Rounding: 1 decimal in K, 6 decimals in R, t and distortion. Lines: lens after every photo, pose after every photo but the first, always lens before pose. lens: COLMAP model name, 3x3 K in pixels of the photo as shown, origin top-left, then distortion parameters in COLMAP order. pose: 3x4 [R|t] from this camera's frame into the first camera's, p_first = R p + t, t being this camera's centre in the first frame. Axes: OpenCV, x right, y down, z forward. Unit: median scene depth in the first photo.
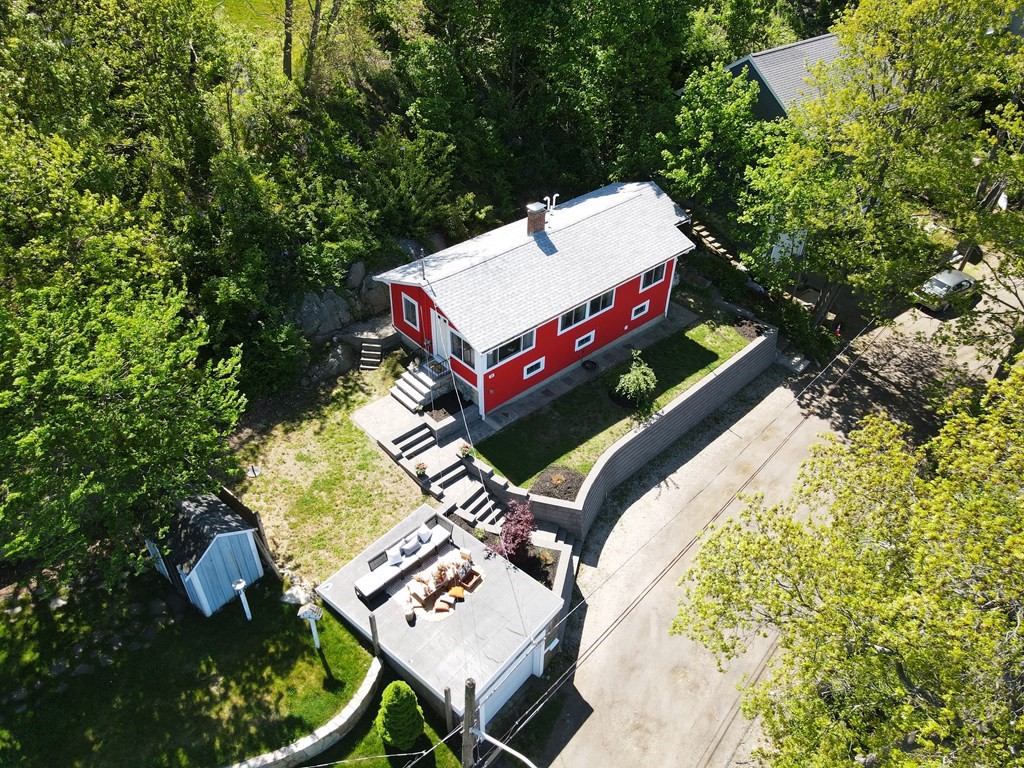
lens RADIAL K [[769.1, 0, 512.0], [0, 769.1, 384.0], [0, 0, 1]] dist [0.053317, 0.000899]
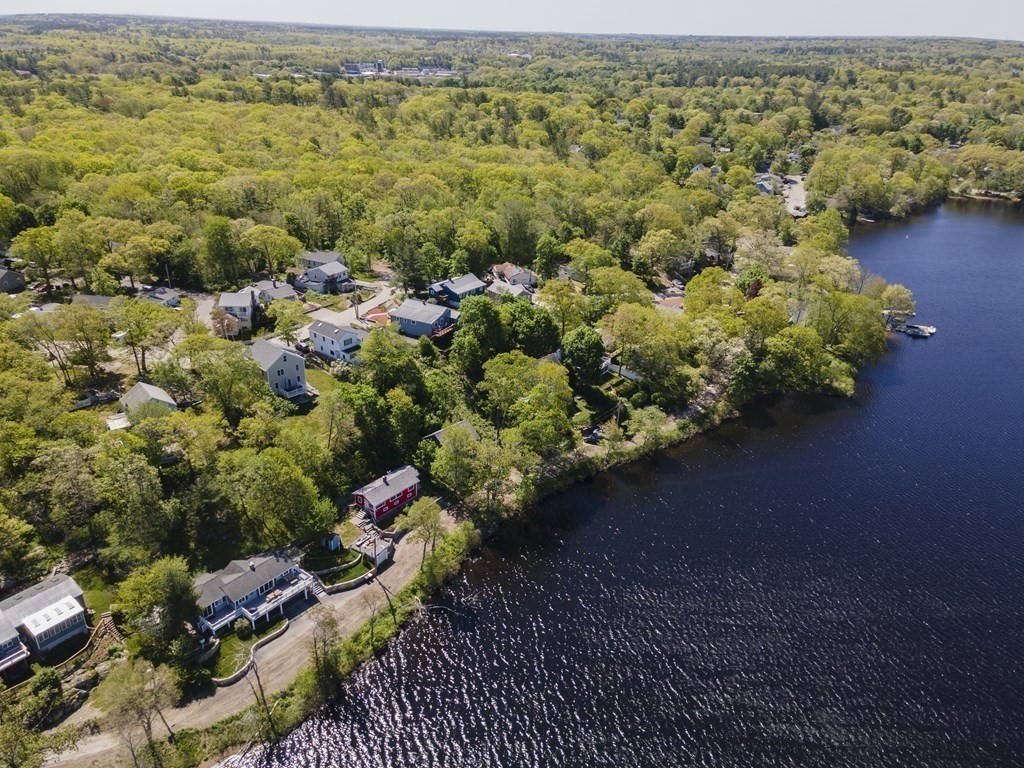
lens RADIAL K [[769.1, 0, 512.0], [0, 769.1, 384.0], [0, 0, 1]] dist [0.053317, 0.000899]
pose [[0.987606, -0.056131, 0.146572, 0.154935], [0.088160, 0.971016, -0.222161, 0.386854], [-0.129853, 0.232329, 0.963930, -4.231830]]
